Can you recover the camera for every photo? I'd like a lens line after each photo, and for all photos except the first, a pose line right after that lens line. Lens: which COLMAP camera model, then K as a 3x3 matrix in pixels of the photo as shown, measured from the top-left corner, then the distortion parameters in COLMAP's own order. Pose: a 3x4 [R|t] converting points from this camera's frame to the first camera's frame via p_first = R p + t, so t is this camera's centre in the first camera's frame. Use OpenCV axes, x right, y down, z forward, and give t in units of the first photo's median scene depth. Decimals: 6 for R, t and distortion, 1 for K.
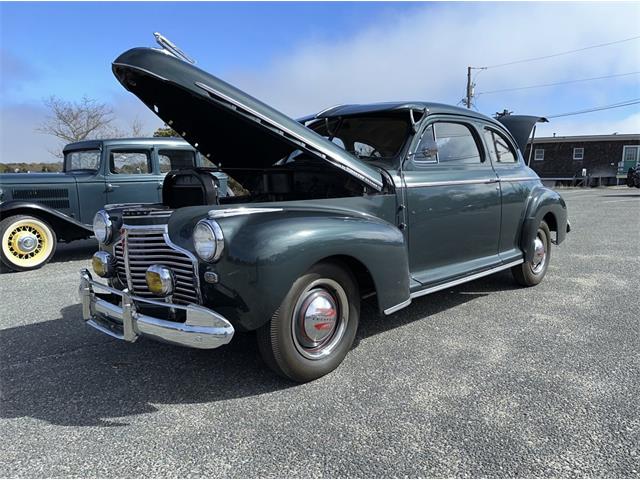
lens RADIAL K [[476.8, 0, 351.3], [0, 476.8, 262.3], [0, 0, 1]] dist [0.010765, -0.029631]
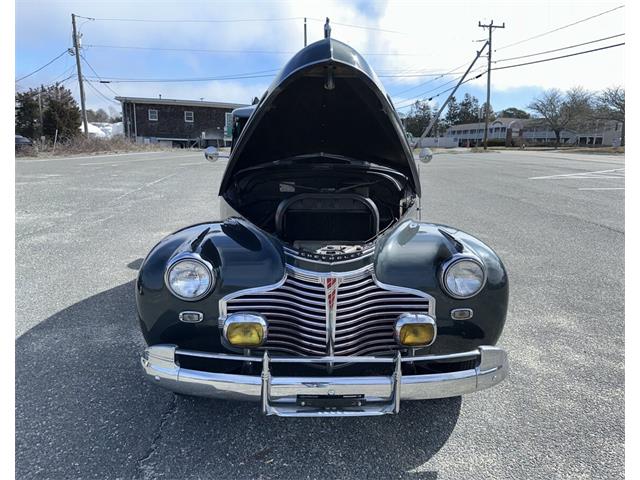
lens RADIAL K [[455.5, 0, 331.9], [0, 455.5, 233.4], [0, 0, 1]] dist [0.020638, -0.030960]
pose [[0.697746, -0.115990, 0.706892, -0.880501], [0.087837, 0.993211, 0.076270, -0.164014], [-0.710940, 0.008875, 0.703197, 0.398508]]
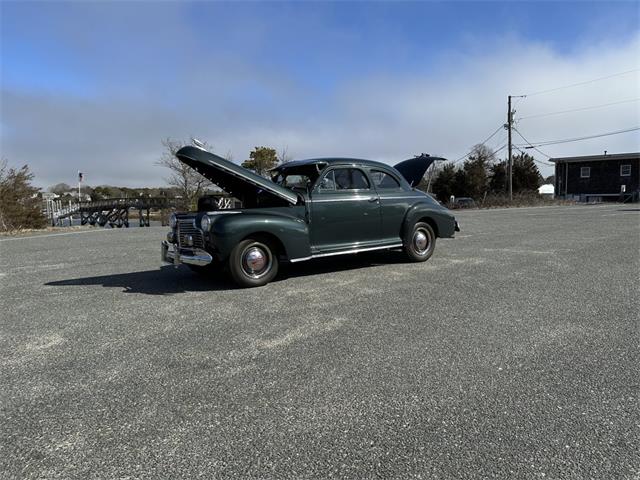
lens RADIAL K [[444.5, 0, 320.5], [0, 444.5, 242.1], [0, 0, 1]] dist [0.012017, -0.027609]
pose [[0.974909, 0.008895, -0.222427, 0.617109], [-0.025334, 0.997143, -0.071163, 0.153126], [0.221158, 0.075012, 0.972349, -0.870128]]
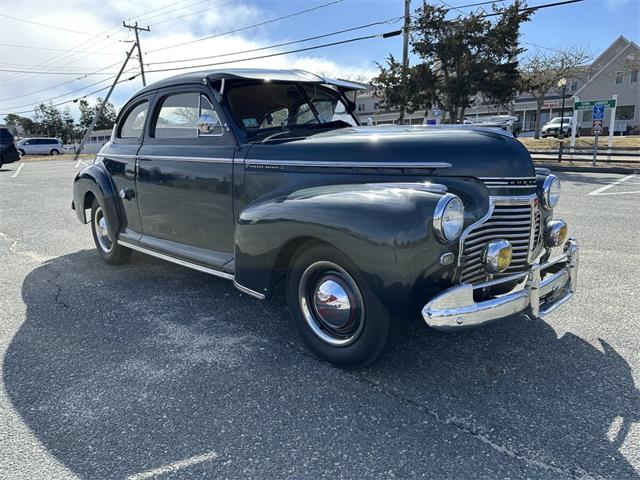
lens RADIAL K [[455.5, 0, 318.3], [0, 455.5, 238.2], [0, 0, 1]] dist [0.020638, -0.030960]
pose [[0.052909, -0.185415, 0.981235, -1.383816], [0.184538, 0.967503, 0.172869, -0.202116], [-0.981400, 0.171929, 0.085406, 1.476324]]
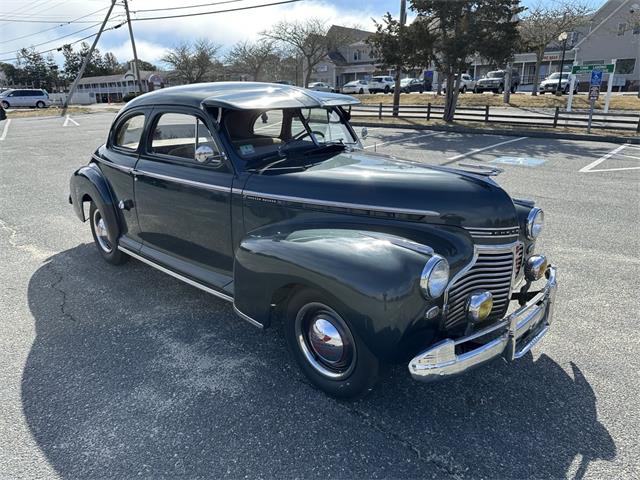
lens RADIAL K [[455.5, 0, 320.0], [0, 455.5, 235.5], [0, 0, 1]] dist [0.020638, -0.030960]
pose [[0.036891, -0.283722, 0.958197, -1.394134], [0.177386, 0.945482, 0.273128, -0.444646], [-0.983450, 0.159895, 0.085208, 1.434830]]
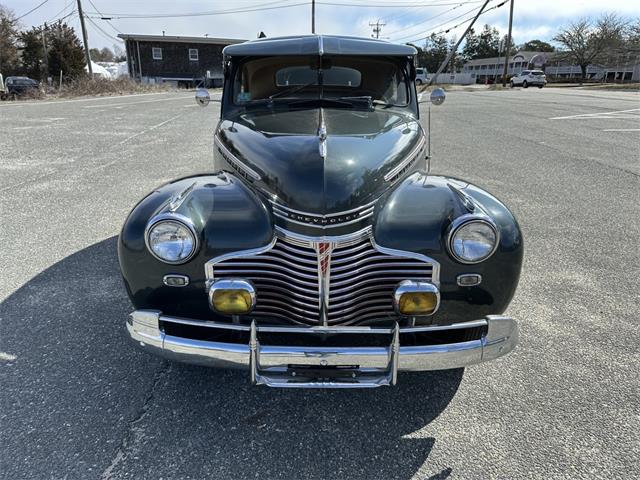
lens RADIAL K [[455.5, 0, 318.3], [0, 455.5, 234.1], [0, 0, 1]] dist [0.020638, -0.030960]
pose [[0.732781, -0.200983, 0.650106, -0.789550], [0.091862, 0.975858, 0.198146, -0.185099], [-0.674236, -0.085477, 0.733553, 0.443218]]
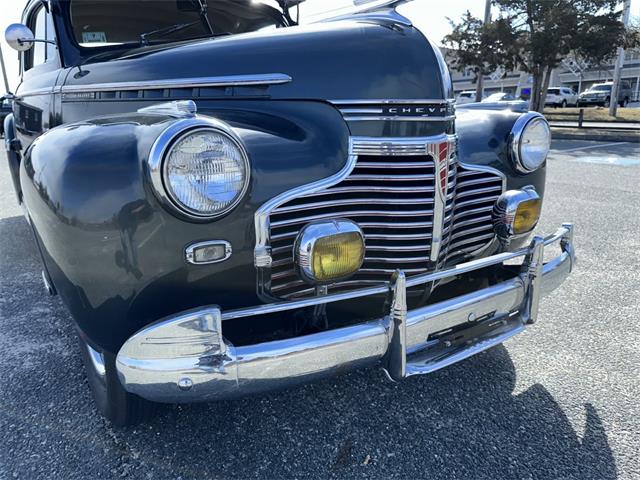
lens RADIAL K [[455.5, 0, 321.5], [0, 455.5, 239.5], [0, 0, 1]] dist [0.020638, -0.030960]
pose [[0.228093, -0.237045, 0.944343, -0.854926], [0.171105, 0.964575, 0.200795, -0.031571], [-0.958487, 0.115782, 0.260572, 1.049143]]
